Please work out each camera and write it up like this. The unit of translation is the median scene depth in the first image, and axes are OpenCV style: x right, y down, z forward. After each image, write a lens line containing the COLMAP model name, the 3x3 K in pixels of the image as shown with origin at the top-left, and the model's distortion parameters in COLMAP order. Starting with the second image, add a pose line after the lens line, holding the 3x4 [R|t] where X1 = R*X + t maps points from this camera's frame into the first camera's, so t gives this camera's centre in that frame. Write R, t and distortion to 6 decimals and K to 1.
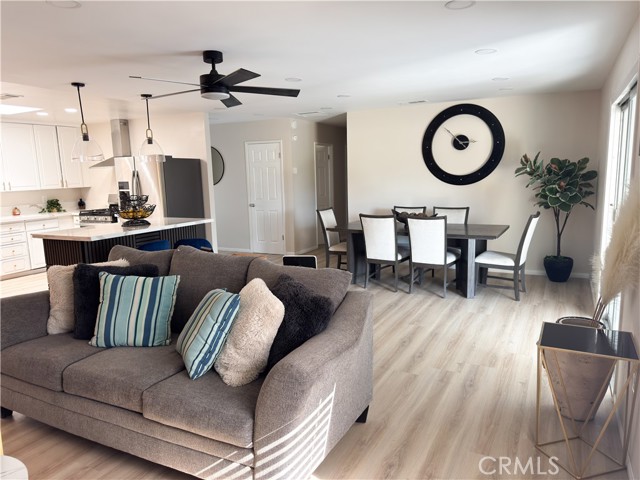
lens RADIAL K [[453.6, 0, 320.0], [0, 453.6, 240.0], [0, 0, 1]] dist [0.007305, 0.001507]
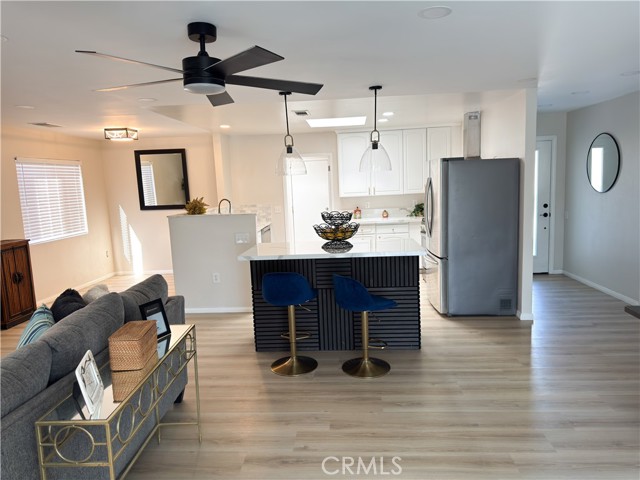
lens RADIAL K [[448.2, 0, 323.5], [0, 448.2, 240.4], [0, 0, 1]] dist [0.127982, -0.194162]
pose [[0.410943, 0.128681, -0.902534, 0.251995], [-0.107446, 0.989925, 0.092218, -0.087359], [0.905307, 0.059078, 0.420629, 0.447528]]
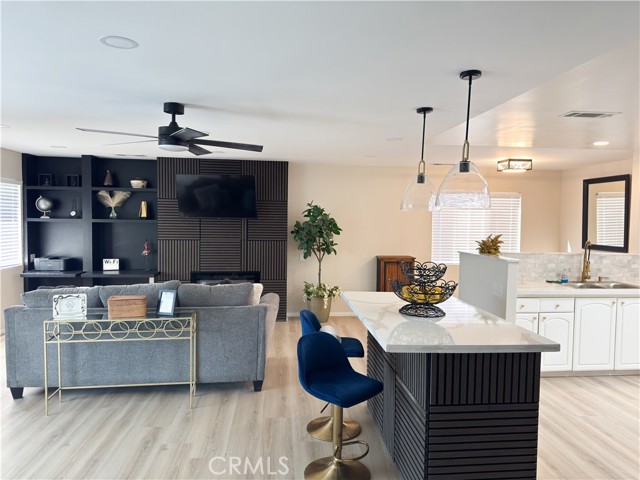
lens RADIAL K [[453.6, 0, 320.0], [0, 453.6, 240.0], [0, 0, 1]] dist [0.007305, 0.001507]
pose [[-0.838224, 0.034481, -0.544235, 0.022766], [-0.077735, 0.980252, 0.181832, -0.159340], [0.539757, 0.194722, -0.818990, 0.998756]]
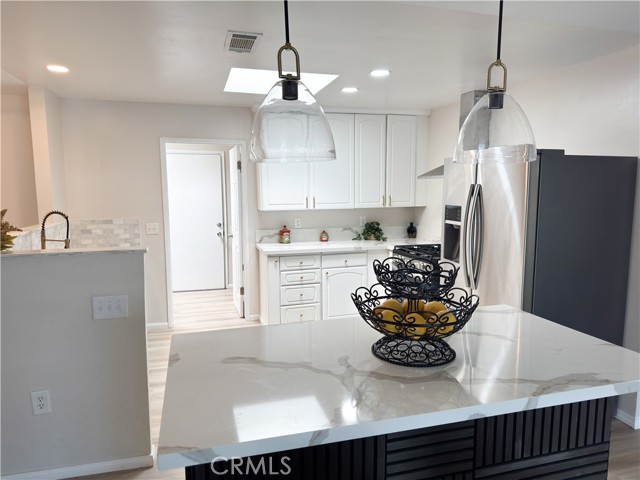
lens RADIAL K [[448.2, 0, 323.5], [0, 448.2, 240.4], [0, 0, 1]] dist [0.127982, -0.194162]
pose [[0.695061, 0.110908, -0.710345, -0.161591], [-0.123938, 0.991722, 0.033569, -0.084356], [0.708187, 0.064706, 0.703053, 0.517534]]
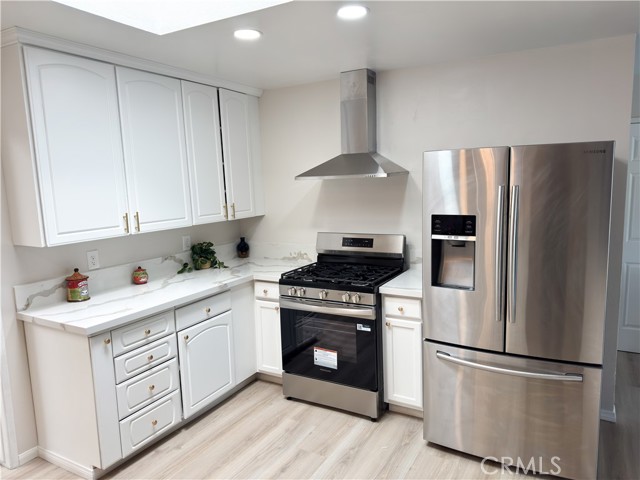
lens RADIAL K [[448.2, 0, 323.5], [0, 448.2, 240.4], [0, 0, 1]] dist [0.127982, -0.194162]
pose [[0.999439, 0.003879, -0.033273, -0.497774], [-0.004393, 0.999872, -0.015396, -0.095693], [0.033209, 0.015533, 0.999328, 0.589542]]
